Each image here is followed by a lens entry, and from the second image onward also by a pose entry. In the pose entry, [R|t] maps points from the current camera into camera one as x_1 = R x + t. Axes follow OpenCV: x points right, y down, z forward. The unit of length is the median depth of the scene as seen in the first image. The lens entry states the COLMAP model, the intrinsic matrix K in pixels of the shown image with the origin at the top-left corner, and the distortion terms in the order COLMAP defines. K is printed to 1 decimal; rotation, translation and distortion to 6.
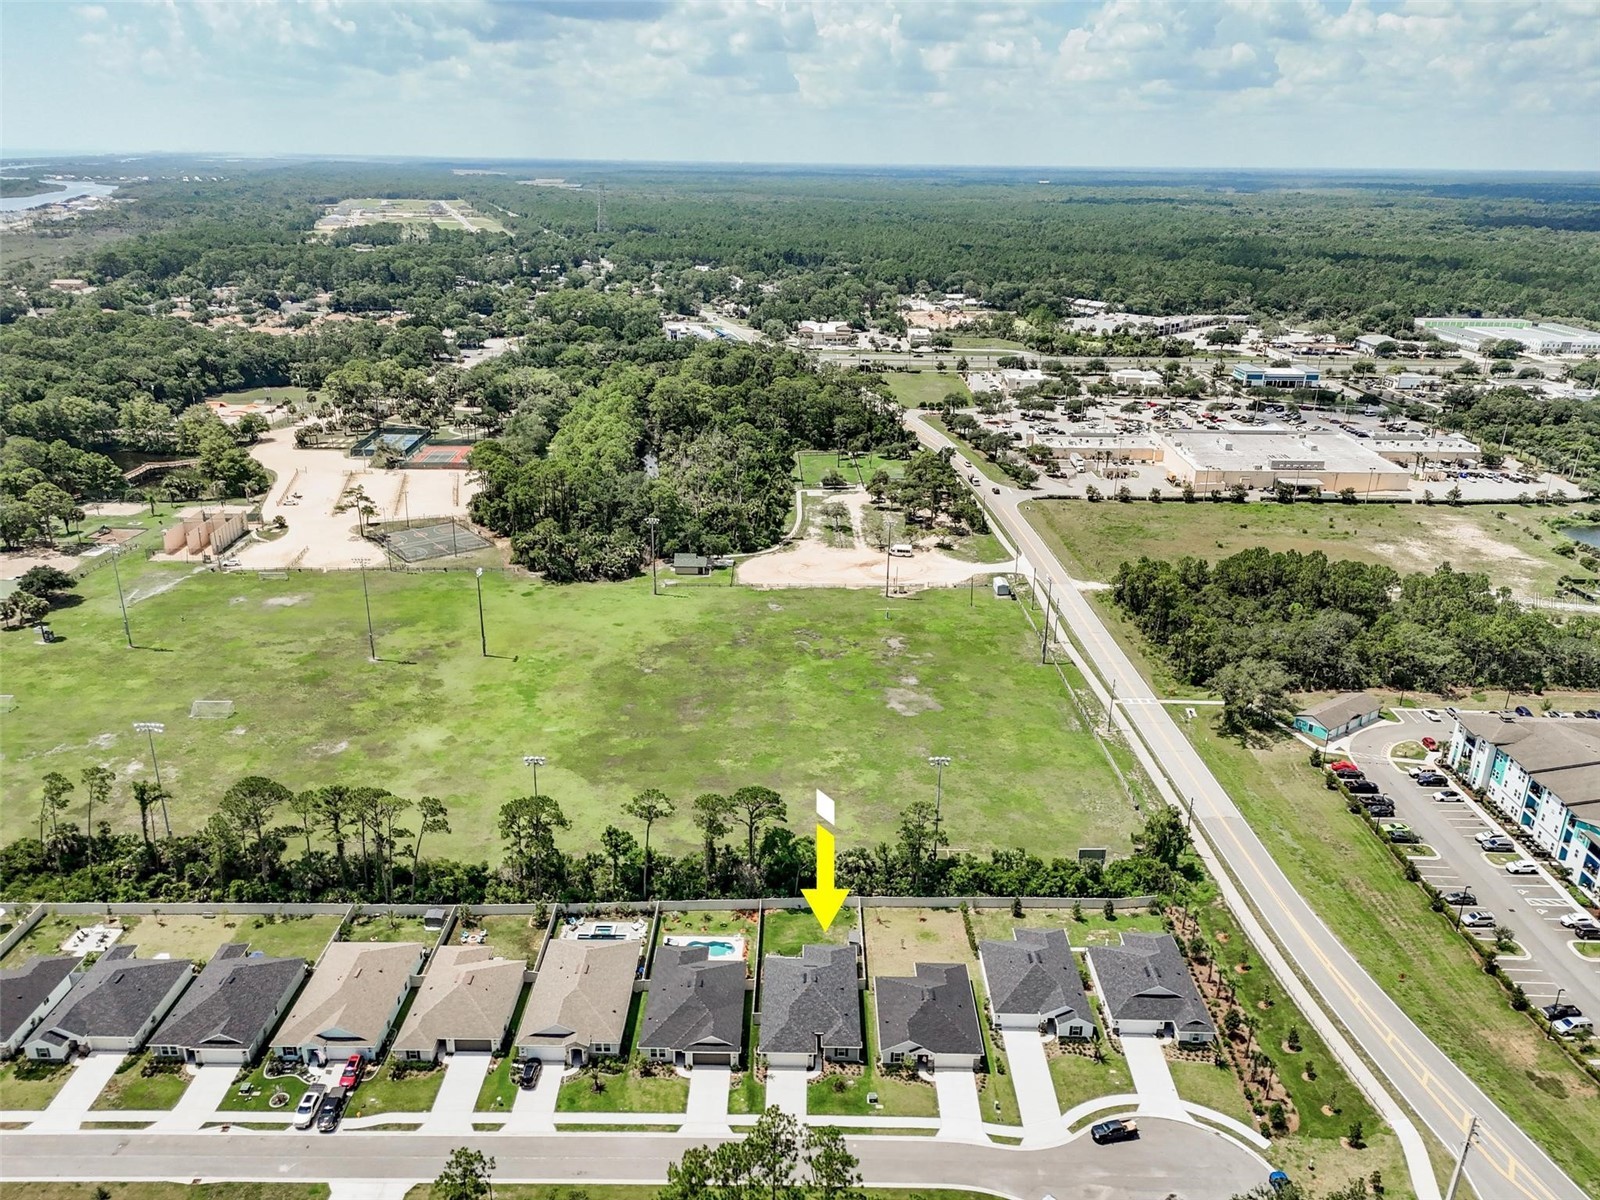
lens RADIAL K [[1170.6, 0, 797.6], [0, 1170.6, 602.4], [0, 0, 1]] dist [0.078784, -0.073425]
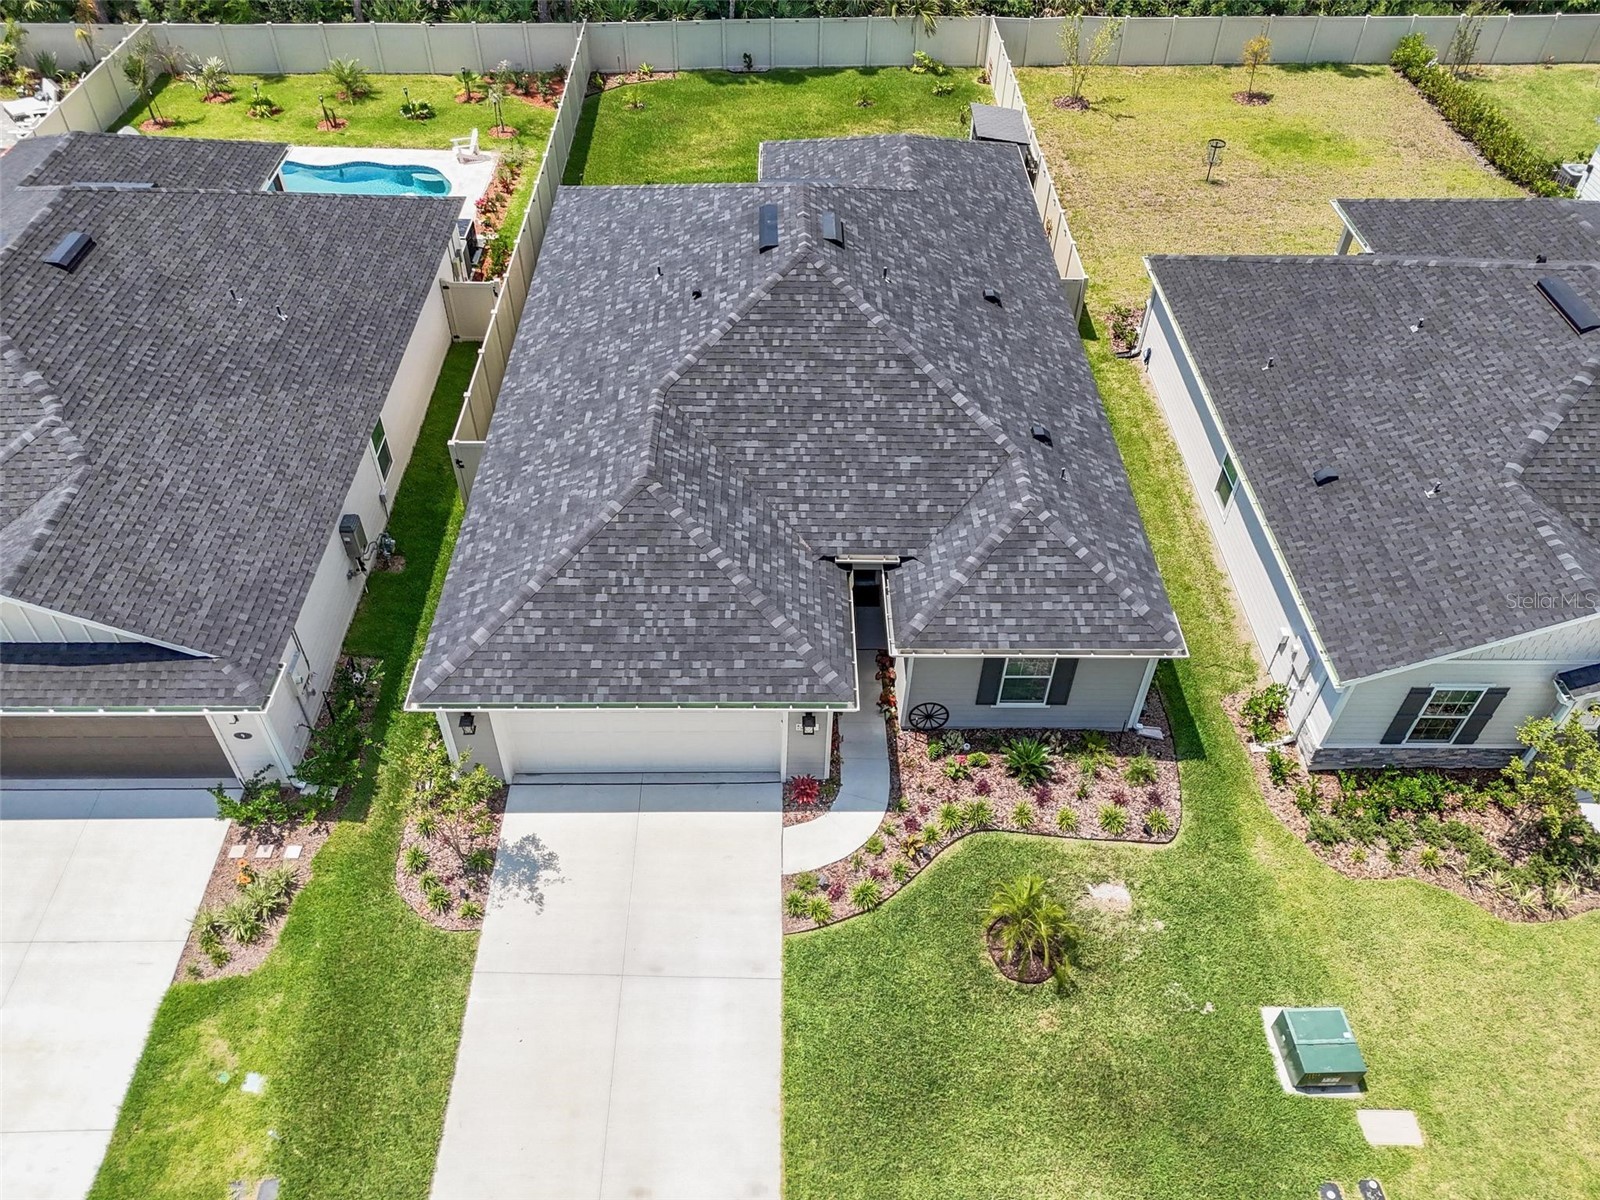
lens RADIAL K [[1170.6, 0, 801.0], [0, 1170.6, 603.3], [0, 0, 1]] dist [0.078784, -0.073425]
pose [[0.999653, -0.012982, 0.022900, 0.005619], [0.002518, 0.913104, 0.407718, 0.258569], [-0.026203, -0.407519, 0.912821, 0.720634]]
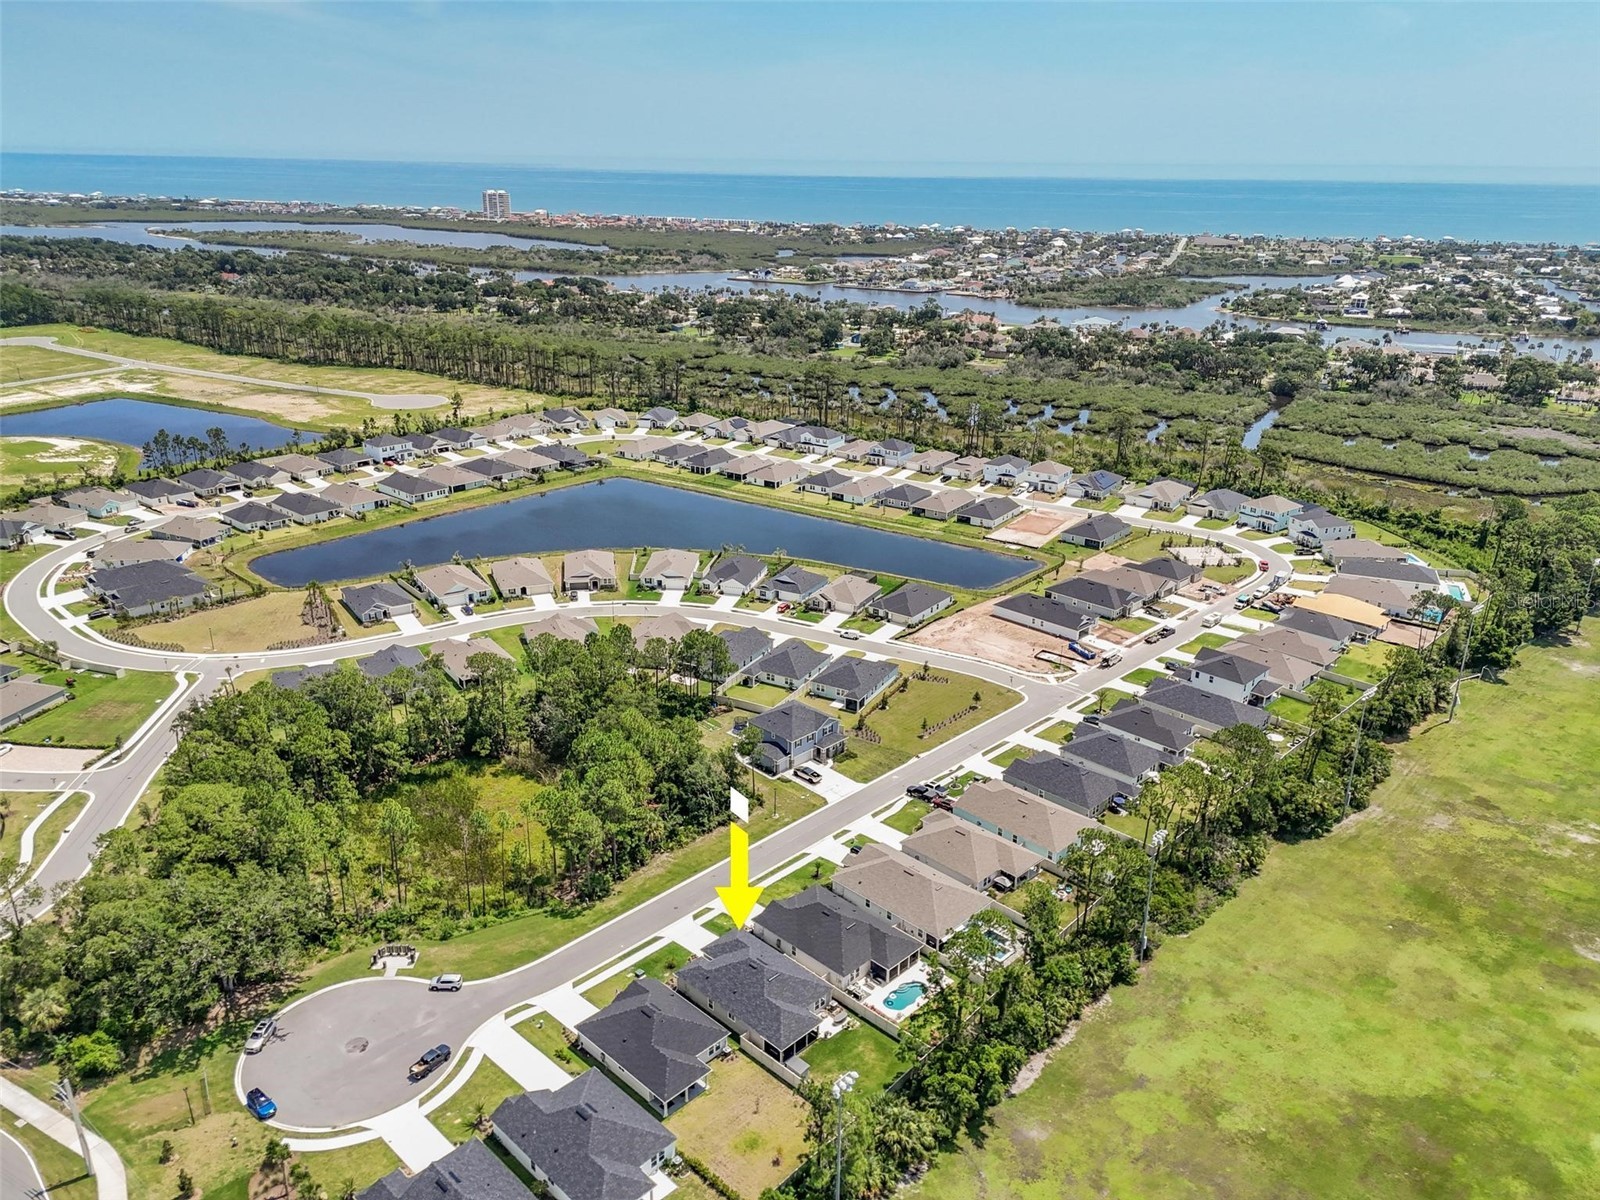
lens RADIAL K [[1170.6, 0, 797.6], [0, 1170.6, 609.9], [0, 0, 1]] dist [0.078784, -0.073425]
pose [[-0.689228, 0.239913, -0.683671, 0.503812], [-0.275834, 0.785651, 0.553776, -0.397254], [0.669985, 0.570258, -0.475316, 1.136038]]
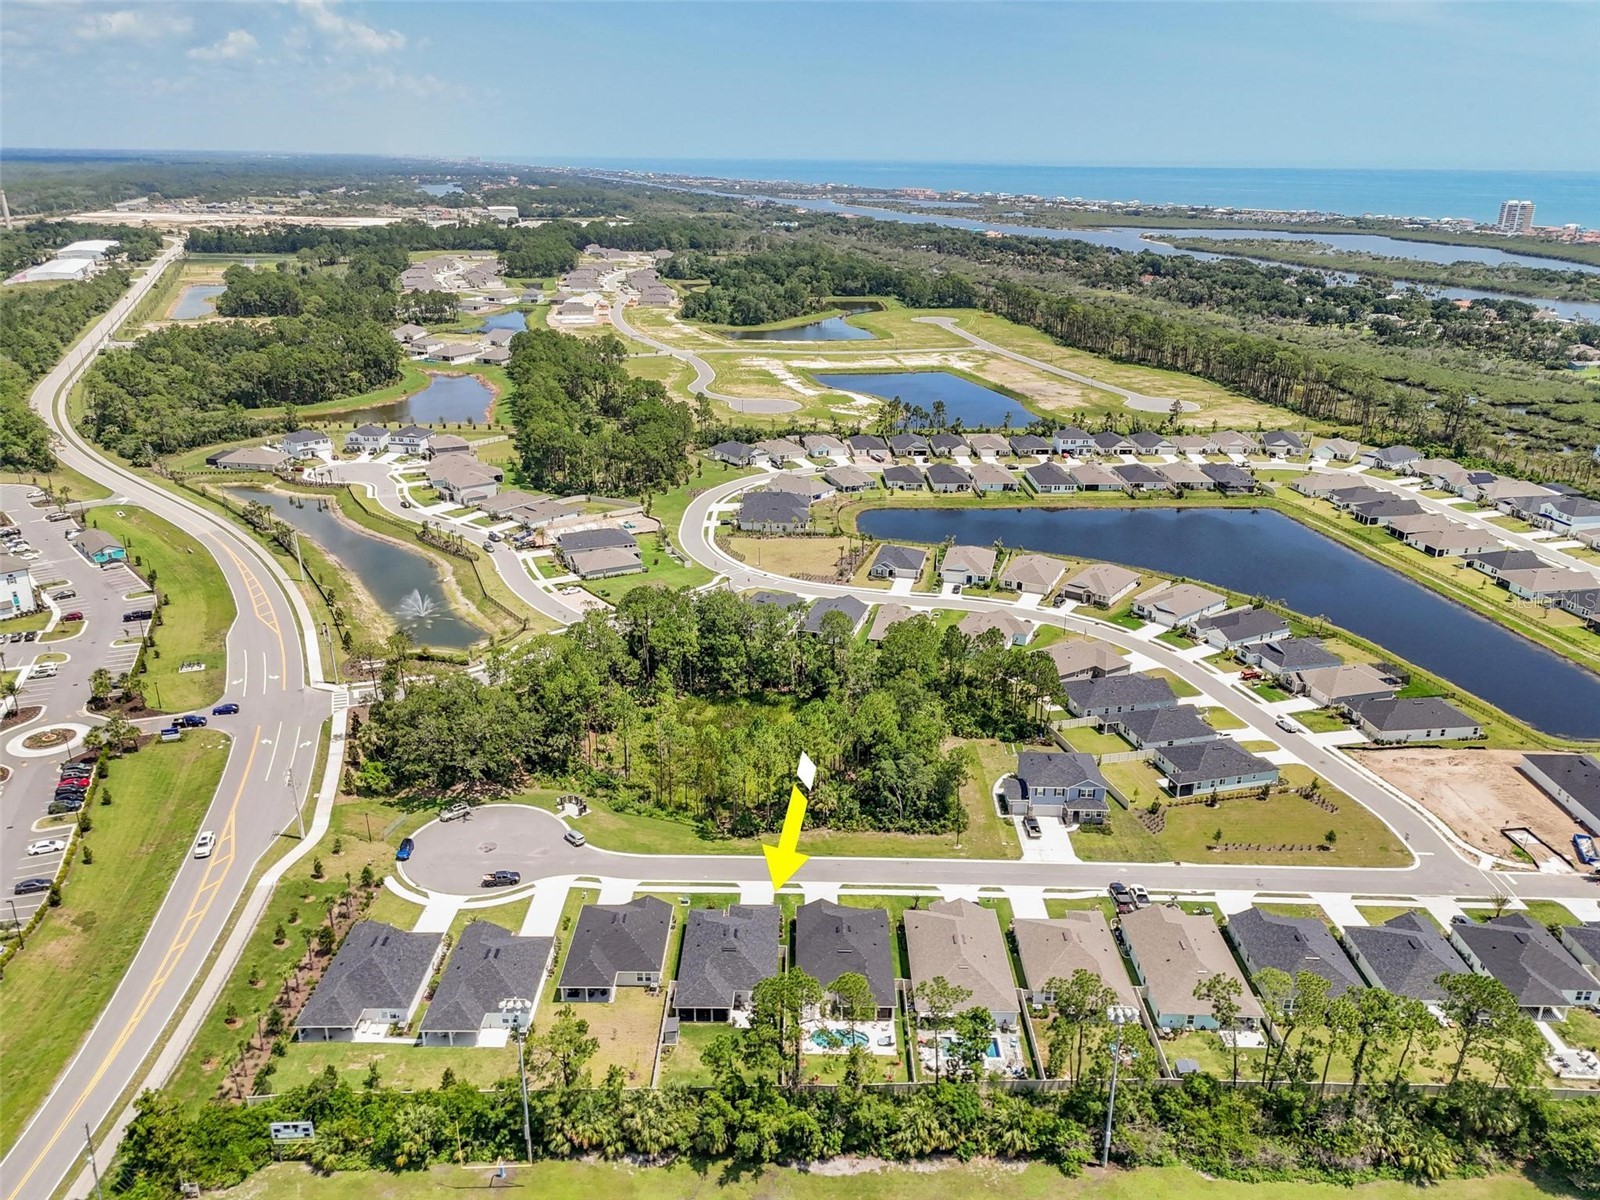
lens RADIAL K [[1170.6, 0, 796.5], [0, 1170.6, 596.9], [0, 0, 1]] dist [0.078784, -0.073425]
pose [[-0.999770, -0.018863, -0.010192, -0.025785], [-0.020903, 0.751772, 0.659092, -0.484884], [-0.004771, 0.659154, -0.751993, 1.350455]]
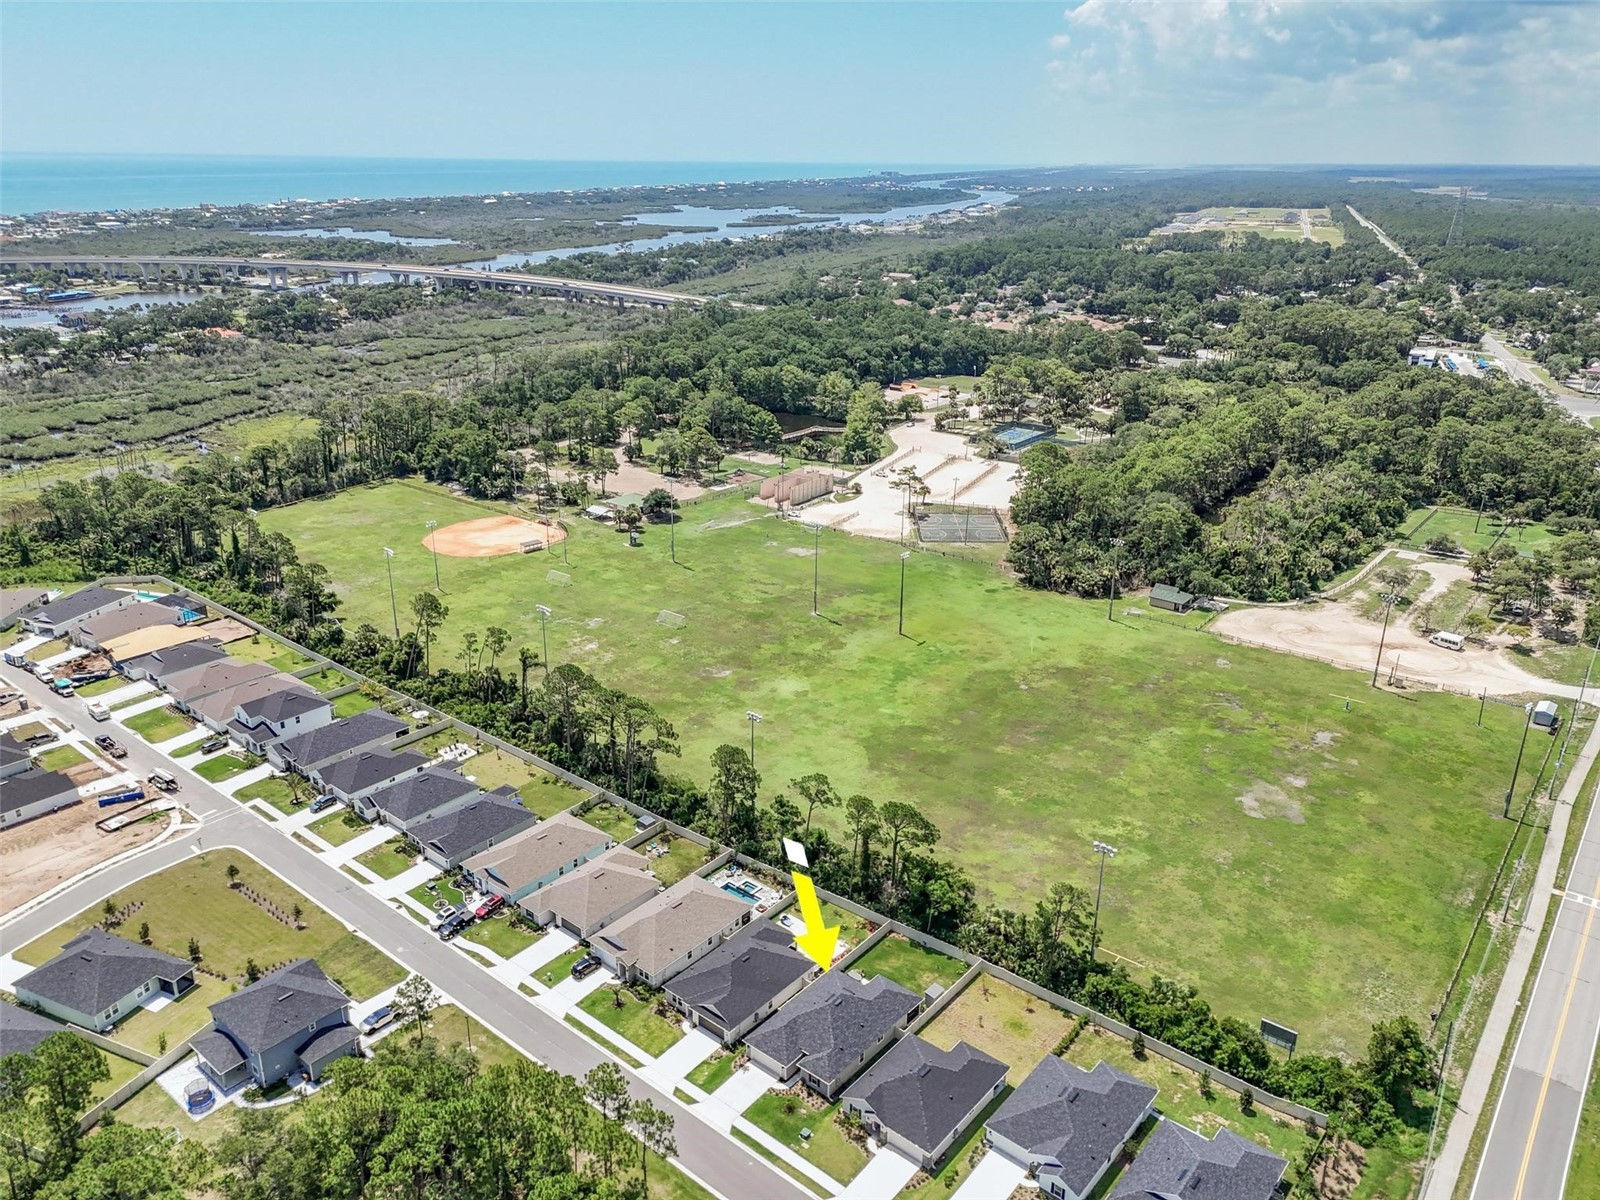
lens RADIAL K [[1170.6, 0, 800.6], [0, 1170.6, 599.7], [0, 0, 1]] dist [0.078784, -0.073425]
pose [[0.772940, 0.216215, -0.596502, 0.427719], [-0.221434, 0.972957, 0.065737, -0.050955], [0.594585, 0.081275, 0.799915, 0.155559]]
